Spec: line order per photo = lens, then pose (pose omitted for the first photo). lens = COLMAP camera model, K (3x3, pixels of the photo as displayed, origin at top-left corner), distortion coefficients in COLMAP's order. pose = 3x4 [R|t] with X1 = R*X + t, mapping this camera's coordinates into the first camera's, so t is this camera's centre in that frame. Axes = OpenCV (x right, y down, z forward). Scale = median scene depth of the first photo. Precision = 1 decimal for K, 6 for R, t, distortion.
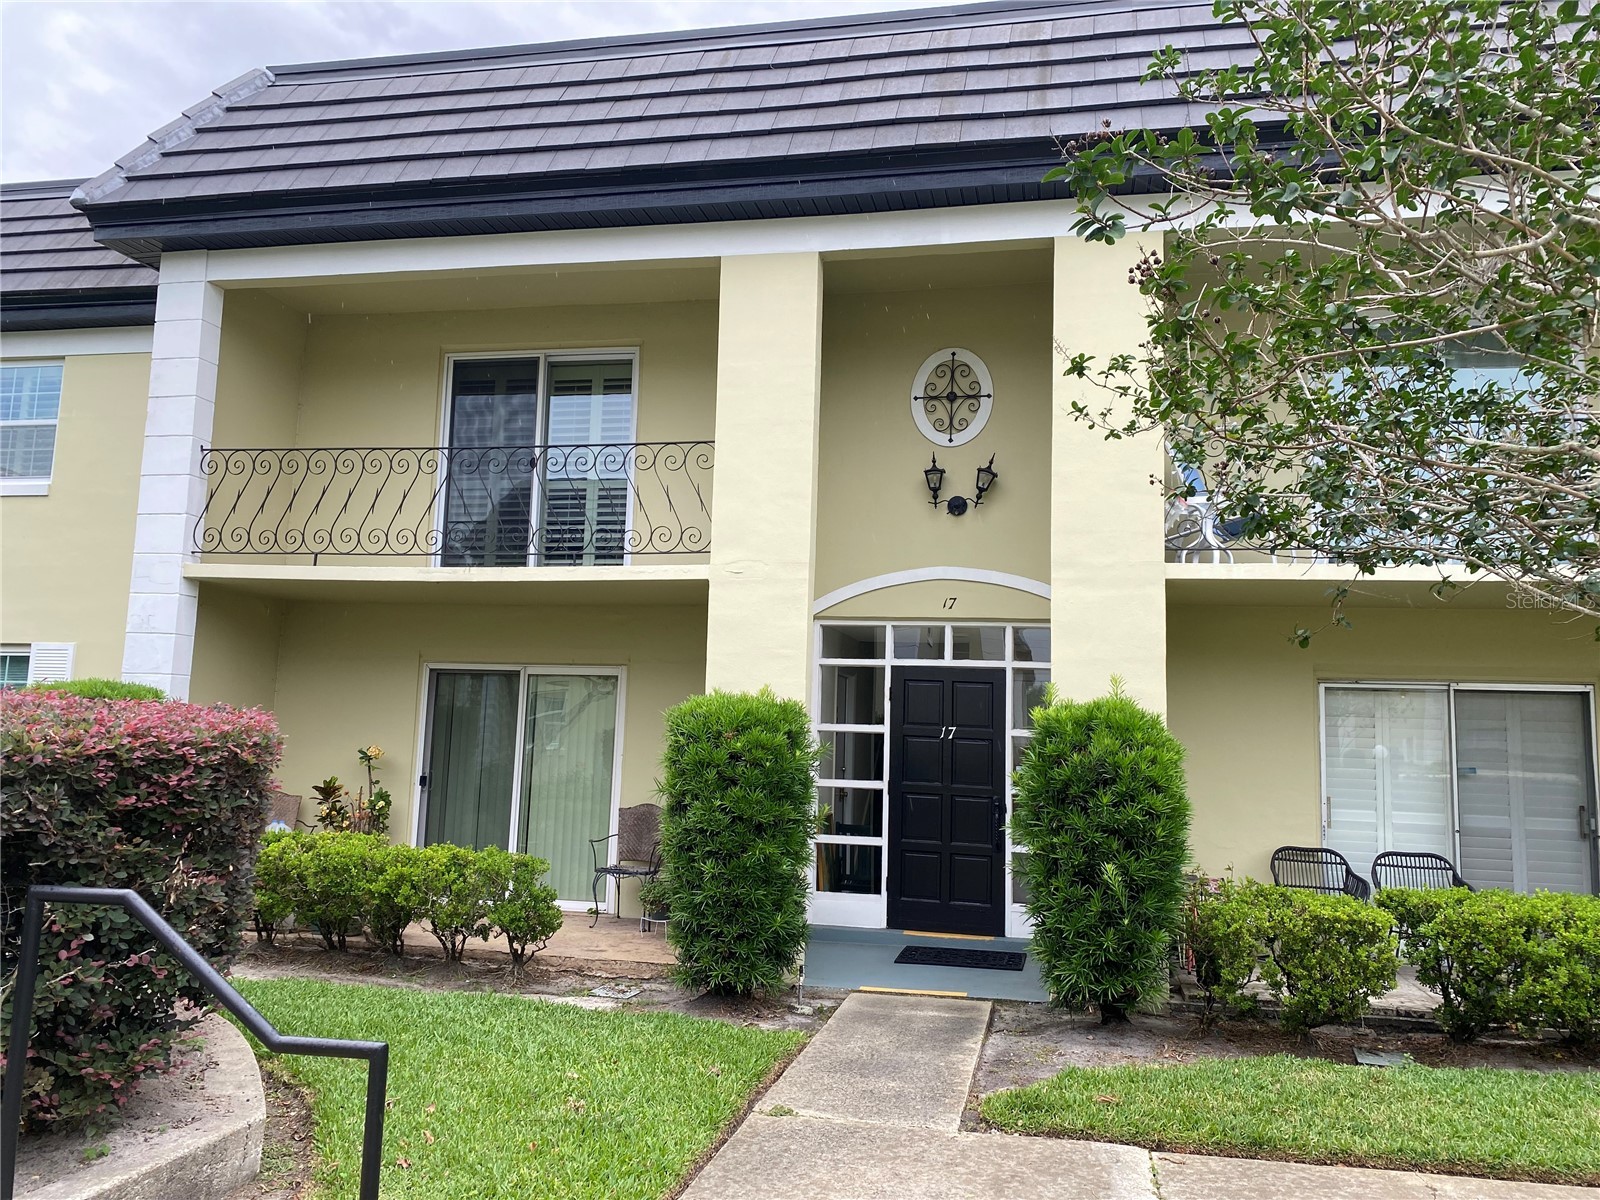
lens RADIAL K [[1201.5, 0, 800.0], [0, 1201.5, 600.0], [0, 0, 1]] dist [0.184243, 0.000029]
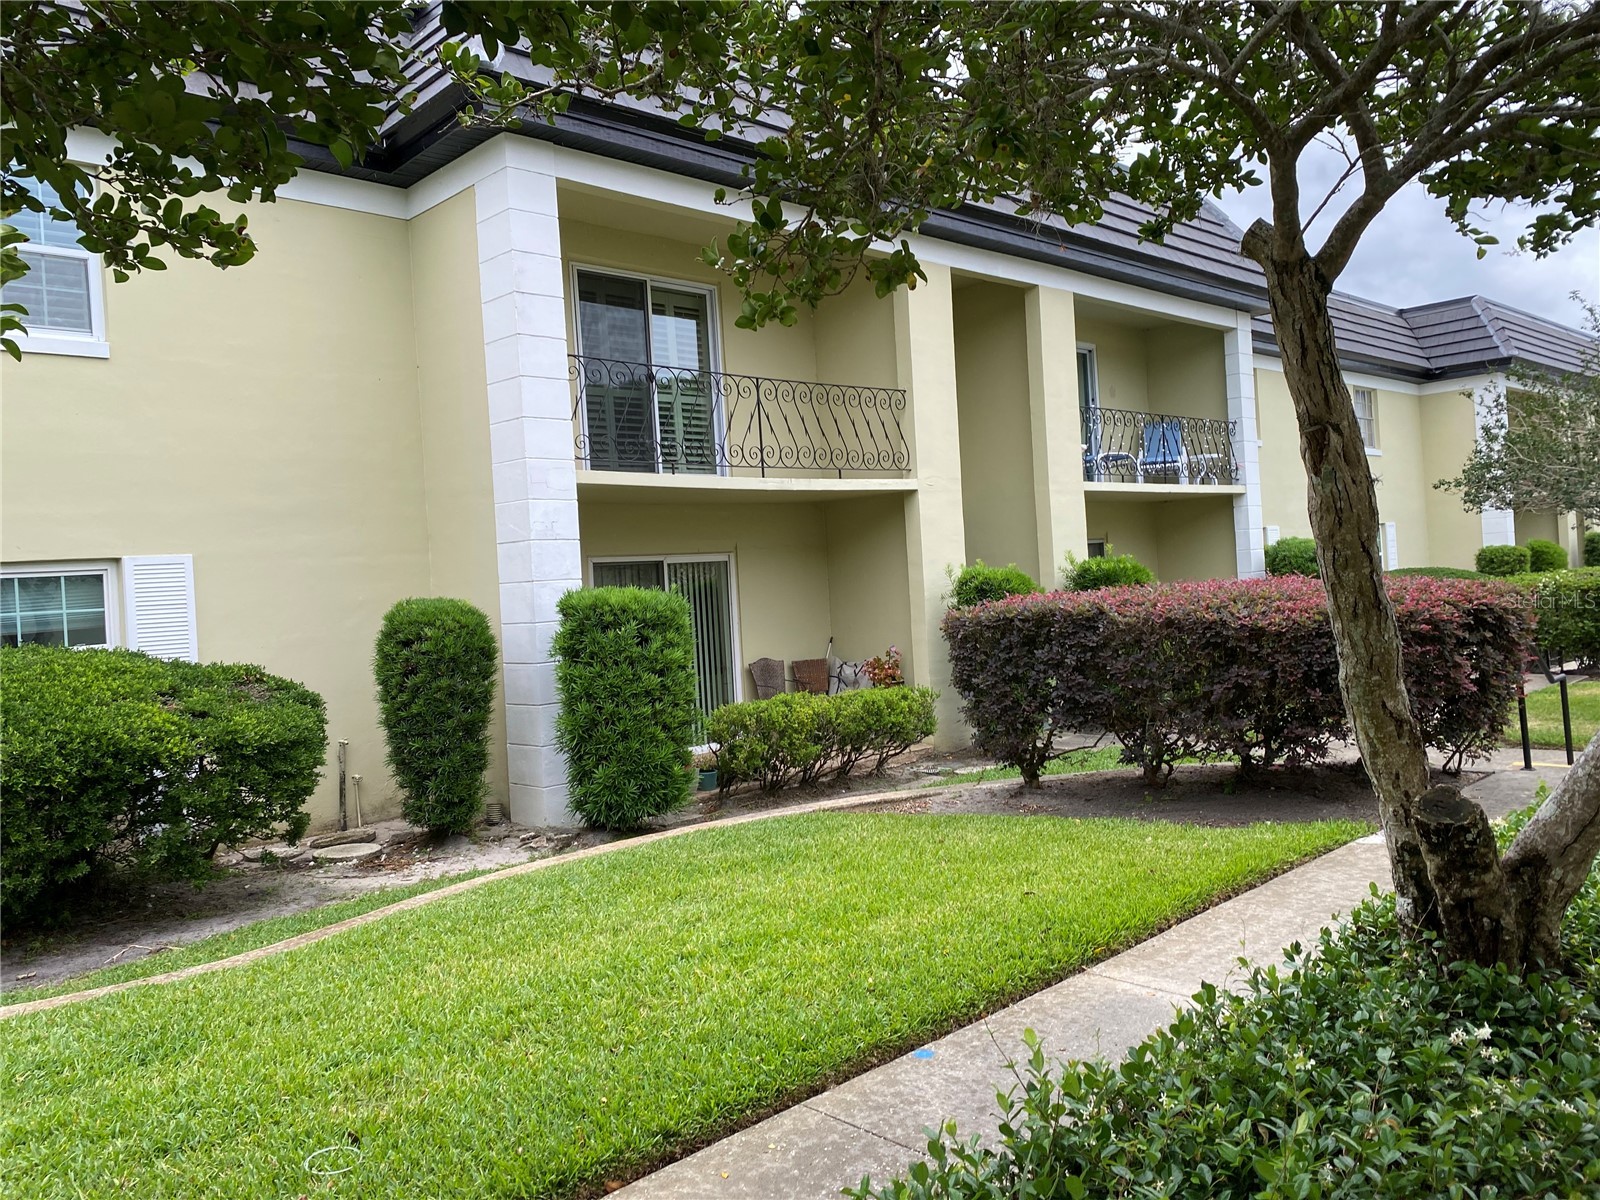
lens RADIAL K [[1201.5, 0, 800.0], [0, 1201.5, 600.0], [0, 0, 1]] dist [0.184243, 0.000029]
pose [[0.553629, -0.072997, 0.829558, -1.082343], [-0.006290, 0.995756, 0.091820, -0.013301], [-0.832740, -0.056052, 0.550820, 0.266834]]
